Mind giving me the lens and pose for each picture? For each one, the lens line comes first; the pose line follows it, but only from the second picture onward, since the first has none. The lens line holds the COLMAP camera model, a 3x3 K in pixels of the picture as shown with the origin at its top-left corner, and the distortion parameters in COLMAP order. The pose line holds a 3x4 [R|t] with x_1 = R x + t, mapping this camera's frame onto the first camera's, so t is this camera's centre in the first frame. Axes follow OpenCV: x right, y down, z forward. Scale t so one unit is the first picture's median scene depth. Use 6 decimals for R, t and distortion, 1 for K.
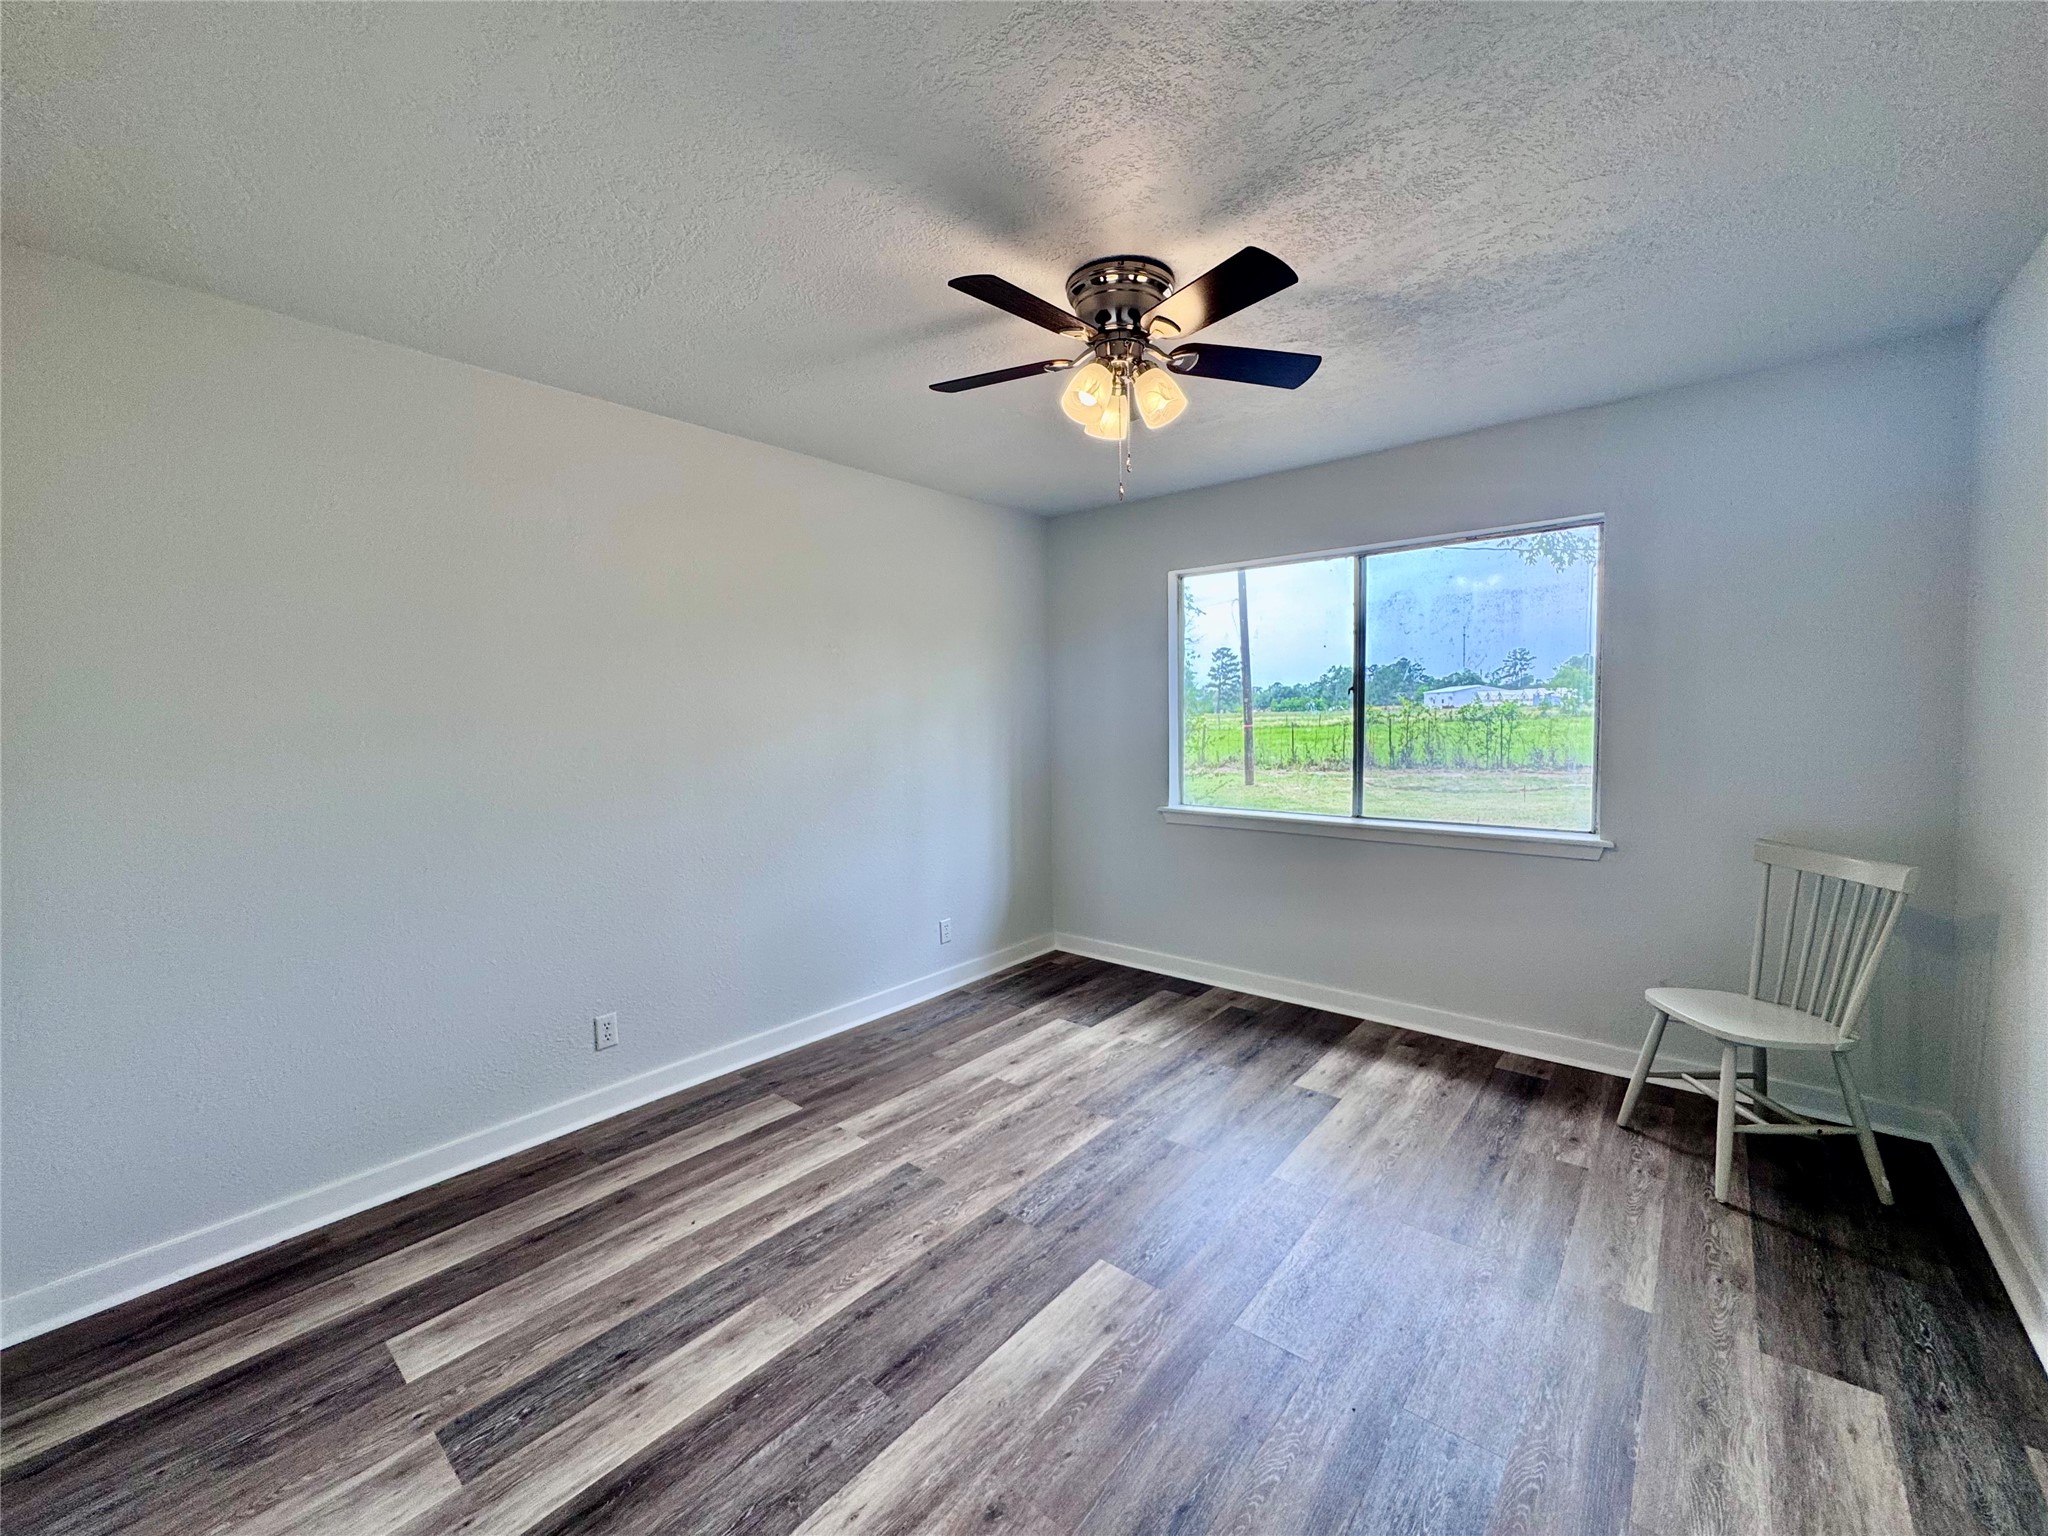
lens RADIAL K [[818.2, 0, 1024.0], [0, 818.2, 768.0], [0, 0, 1]] dist [-0.003742, 0.000696]
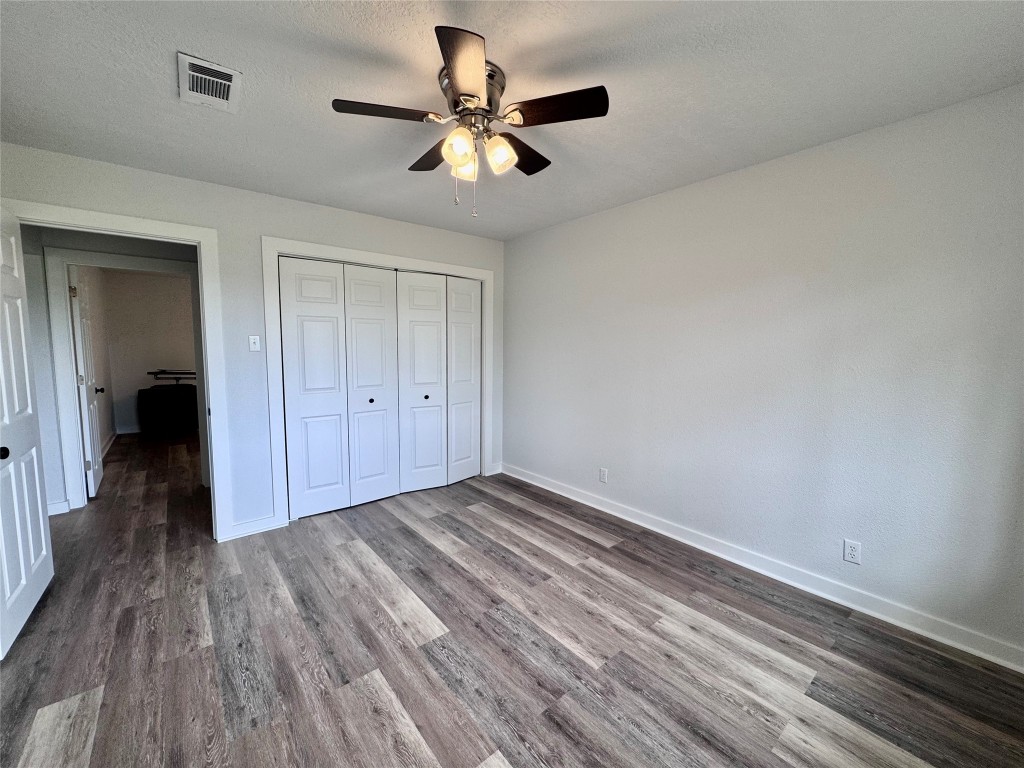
lens RADIAL K [[409.1, 0, 512.0], [0, 409.1, 384.0], [0, 0, 1]] dist [-0.003742, 0.000696]
pose [[-0.175695, 0.109818, -0.978300, 0.756572], [-0.066628, 0.990153, 0.123115, -0.083705], [0.982187, 0.086813, -0.166648, 1.001230]]
